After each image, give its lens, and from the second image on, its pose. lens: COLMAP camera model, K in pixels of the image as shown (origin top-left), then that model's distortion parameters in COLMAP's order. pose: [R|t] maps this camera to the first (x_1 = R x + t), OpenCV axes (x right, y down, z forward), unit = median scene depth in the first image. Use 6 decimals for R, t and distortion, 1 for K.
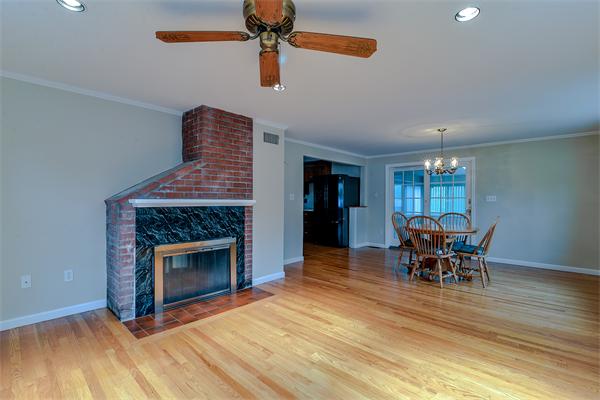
lens RADIAL K [[285.3, 0, 299.0], [0, 285.3, 202.9], [0, 0, 1]] dist [-0.002813, -0.000404]
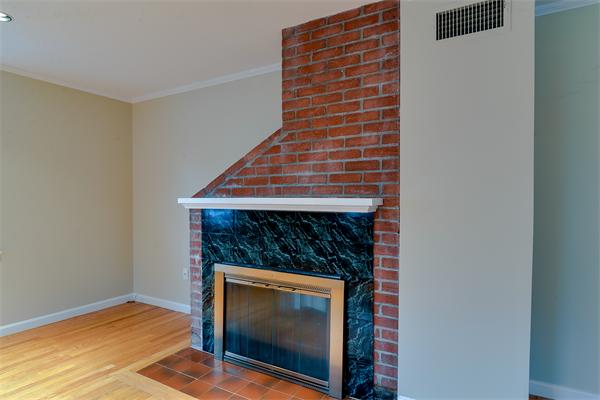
lens RADIAL K [[349.3, 0, 276.7], [0, 349.3, 202.4], [0, 0, 1]] dist [-0.005471, -0.000488]
pose [[0.188928, 0.009918, -0.981941, 0.324753], [-0.007000, 0.999937, 0.008753, -0.008993], [0.981966, 0.005220, 0.188985, 0.824906]]
